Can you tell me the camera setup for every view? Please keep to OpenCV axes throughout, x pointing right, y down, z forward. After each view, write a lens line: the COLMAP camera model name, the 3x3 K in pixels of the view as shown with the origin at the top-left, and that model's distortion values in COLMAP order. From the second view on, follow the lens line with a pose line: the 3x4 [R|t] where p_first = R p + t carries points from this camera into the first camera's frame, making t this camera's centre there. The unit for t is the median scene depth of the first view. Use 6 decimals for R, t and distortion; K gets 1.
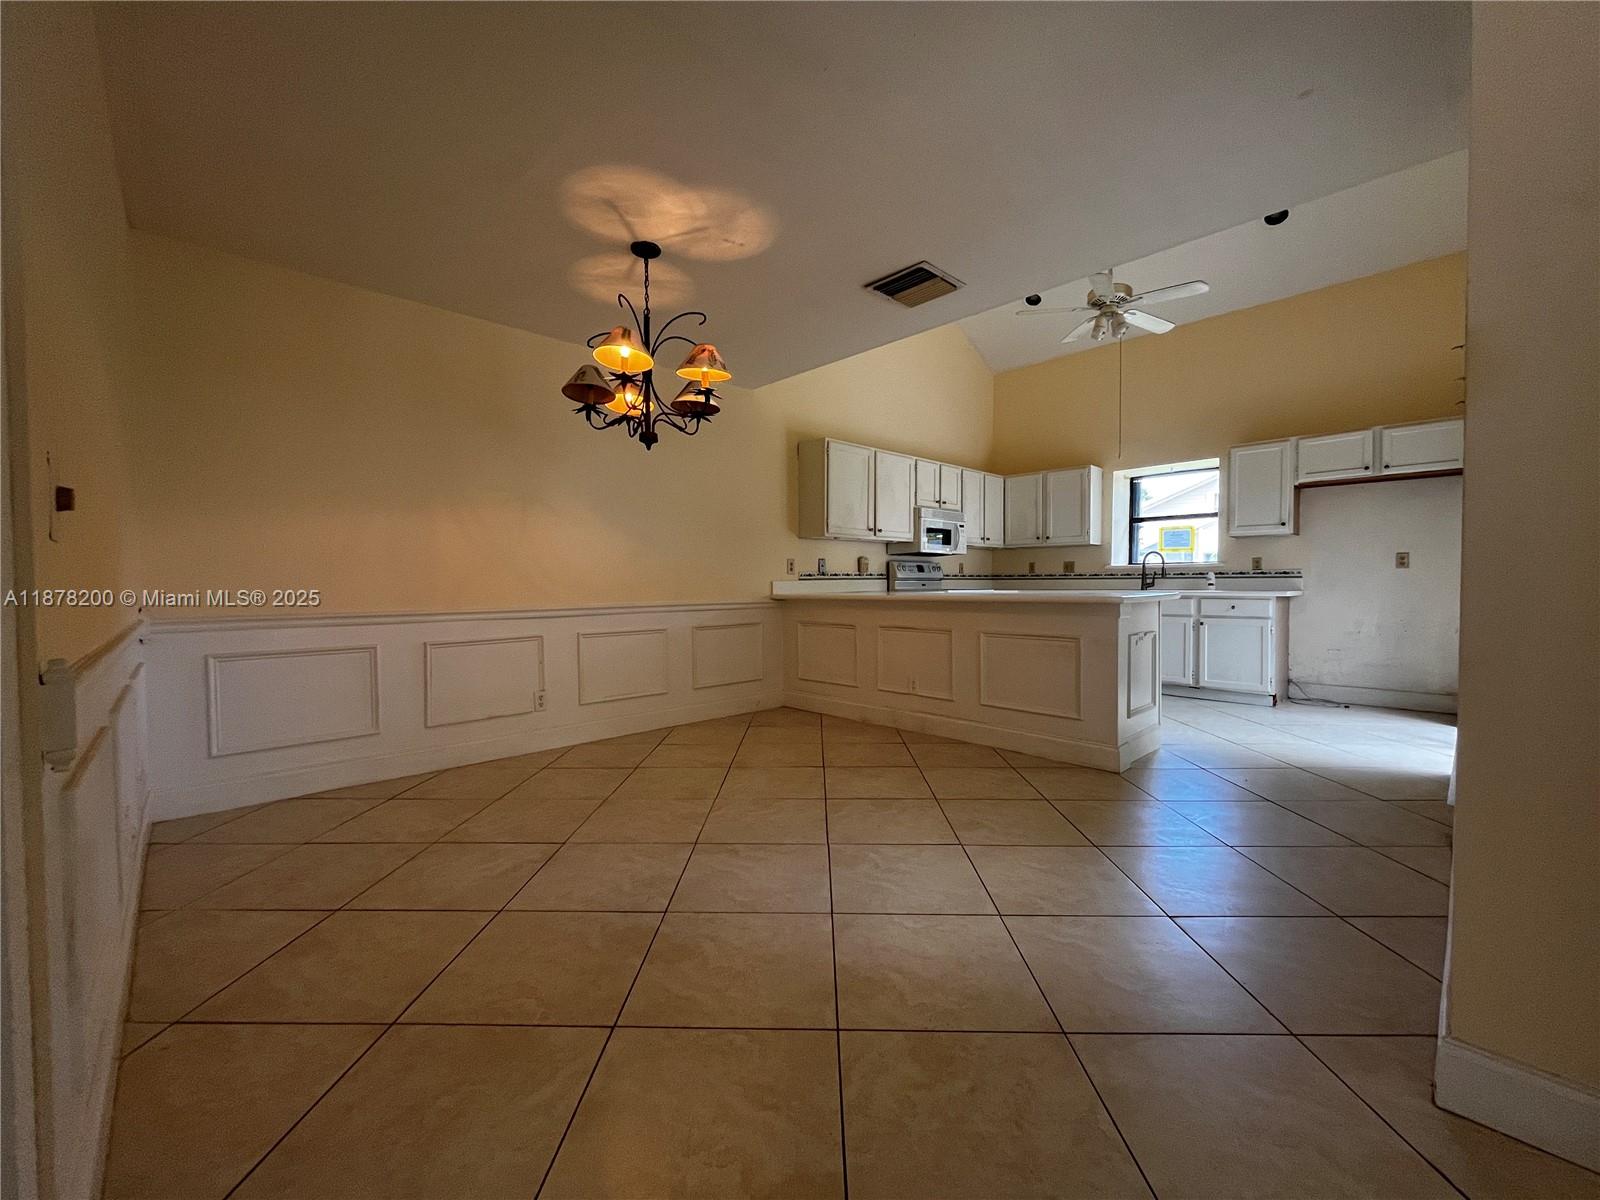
lens RADIAL K [[644.2, 0, 799.2], [0, 644.2, 600.8], [0, 0, 1]] dist [-0.002200, -0.000761]
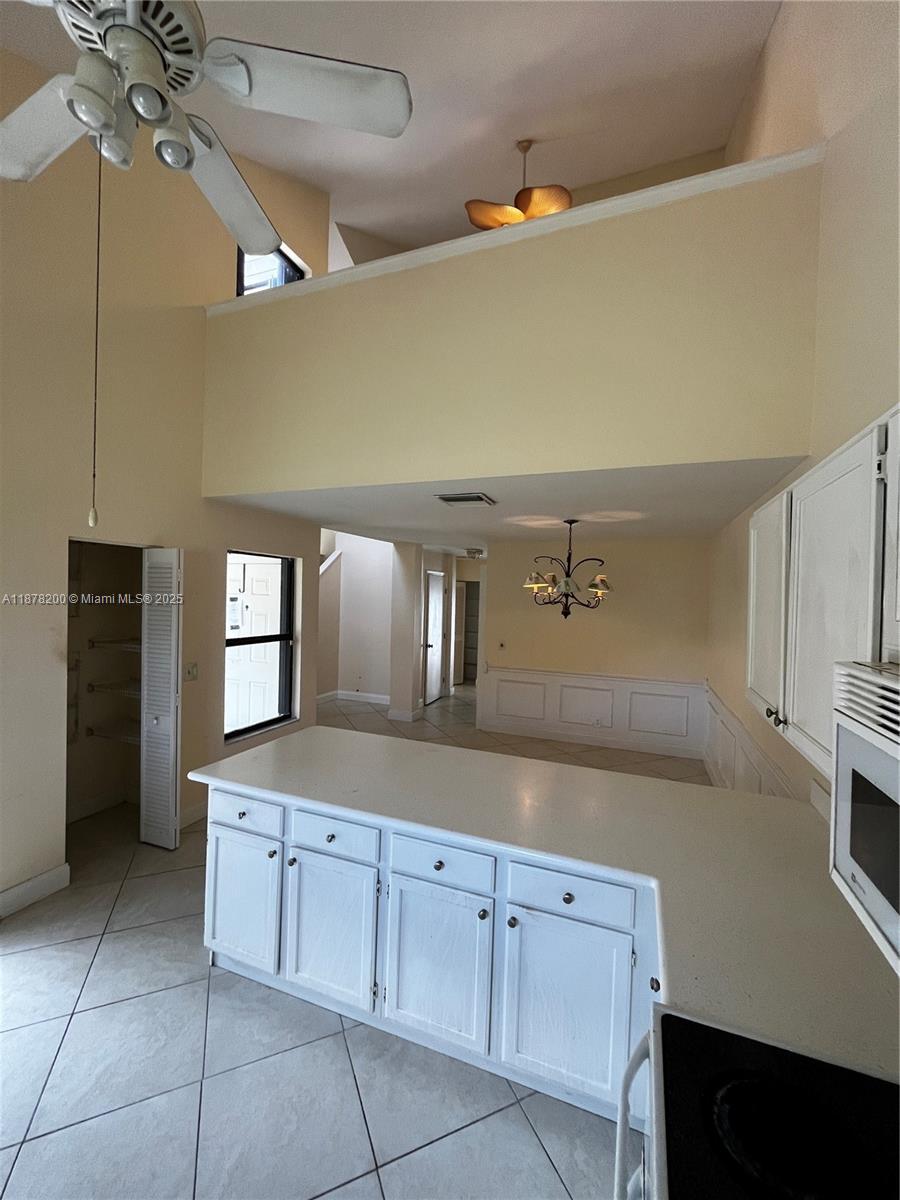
lens RADIAL K [[483.1, 0, 457.0], [0, 483.1, 601.0], [0, 0, 1]] dist [-0.002200, -0.000761]
pose [[-0.900215, -0.015795, -0.435158, 0.413040], [-0.038348, 0.998335, 0.043094, -0.188312], [0.433753, 0.055481, -0.899322, 1.221029]]
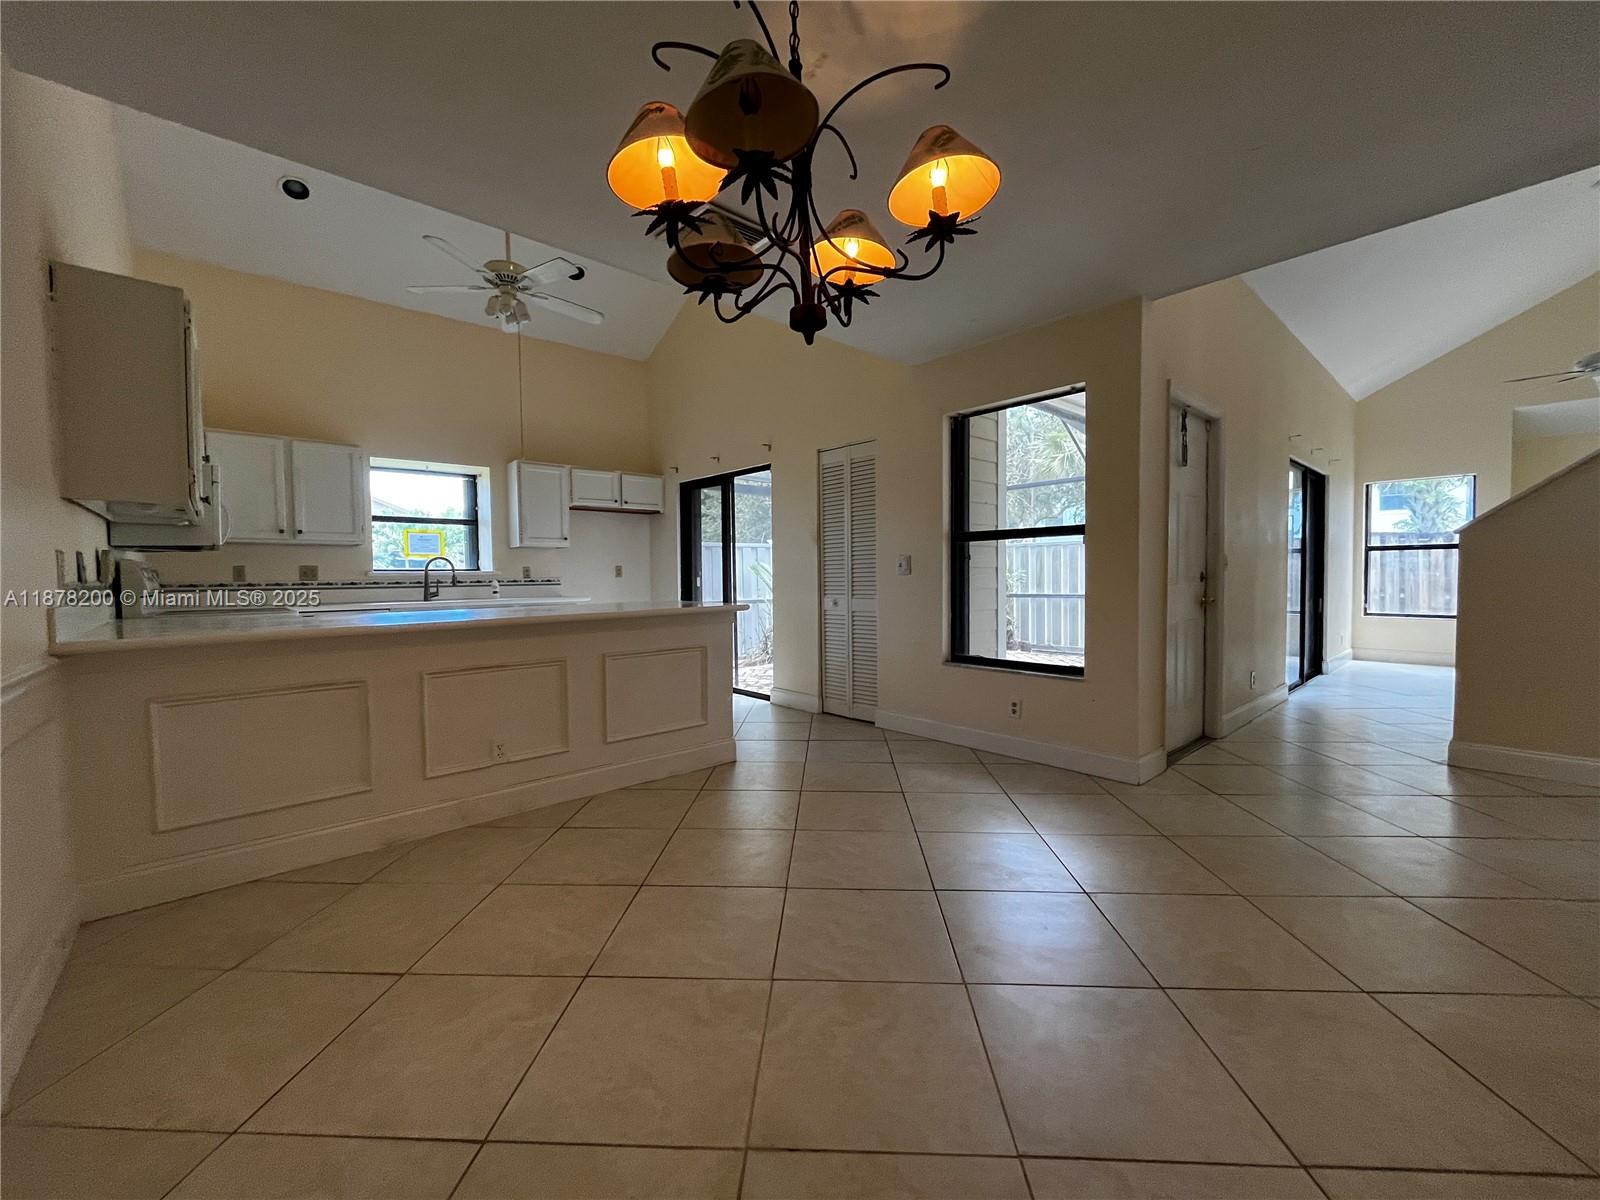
lens RADIAL K [[644.2, 0, 803.2], [0, 644.2, 602.8], [0, 0, 1]] dist [-0.002200, -0.000761]
pose [[0.032186, -0.036573, 0.998813, -0.395454], [0.041972, 0.998498, 0.035209, -0.027262], [-0.998600, 0.040789, 0.033672, 0.538196]]
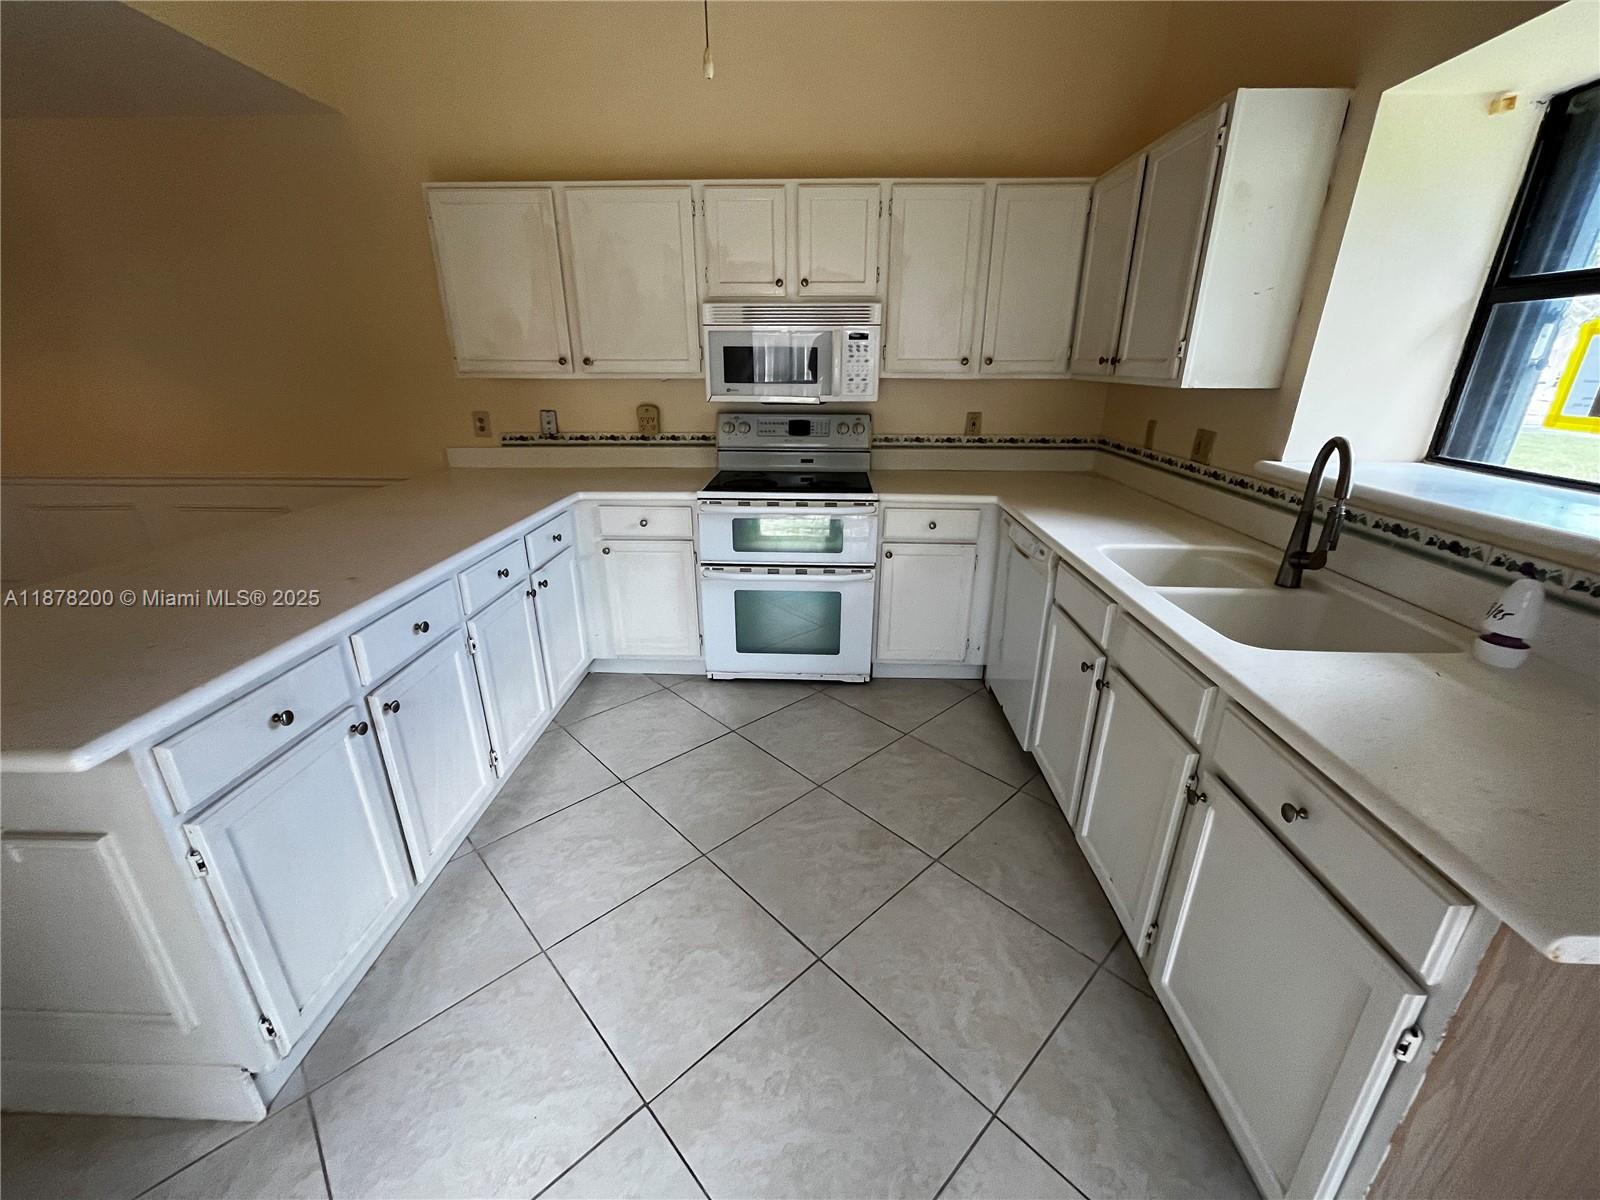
lens RADIAL K [[644.2, 0, 802.7], [0, 644.2, 597.4], [0, 0, 1]] dist [-0.002200, -0.000761]
pose [[0.705767, 0.251108, -0.662449, 0.681288], [-0.026724, 0.943846, 0.329302, -0.110971], [0.707940, -0.214707, 0.672846, 0.774980]]
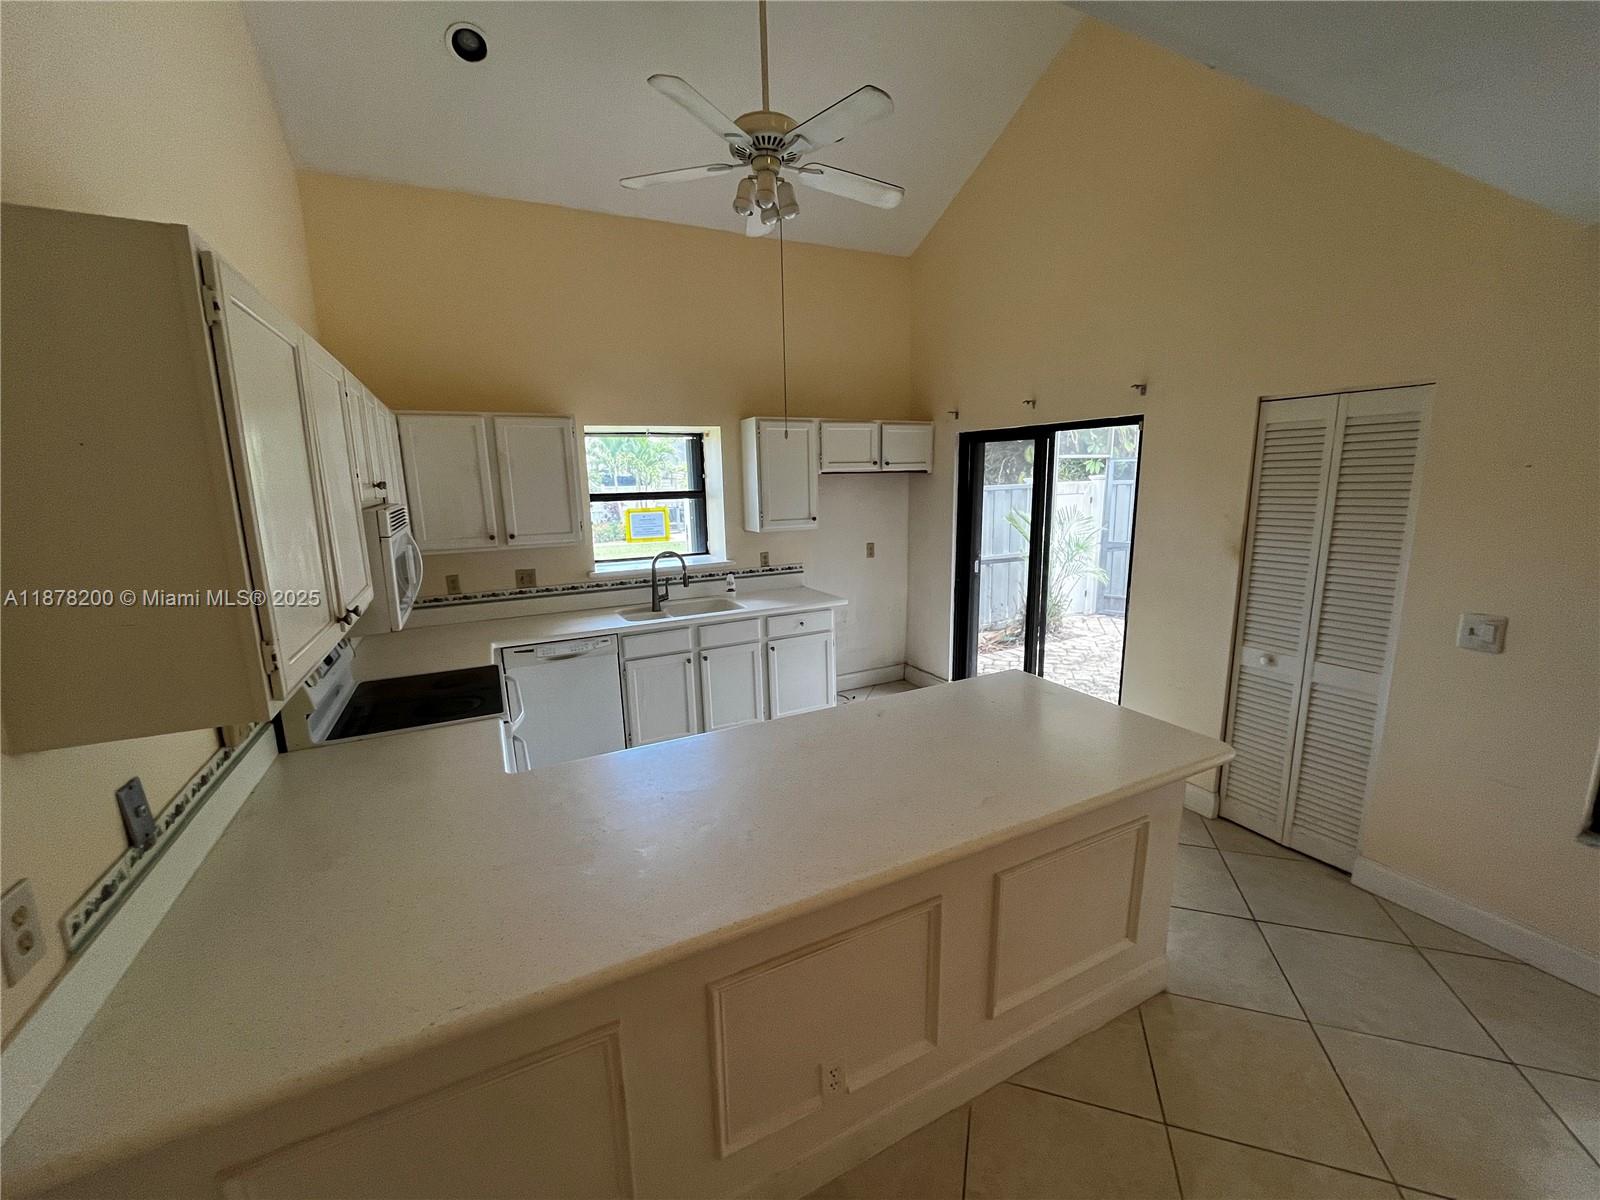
lens RADIAL K [[644.2, 0, 806.8], [0, 644.2, 602.7], [0, 0, 1]] dist [-0.002200, -0.000761]
pose [[0.291934, -0.183992, 0.938574, -0.099171], [0.049599, 0.982914, 0.177257, -0.163392], [-0.955151, -0.005195, 0.296072, 0.747613]]
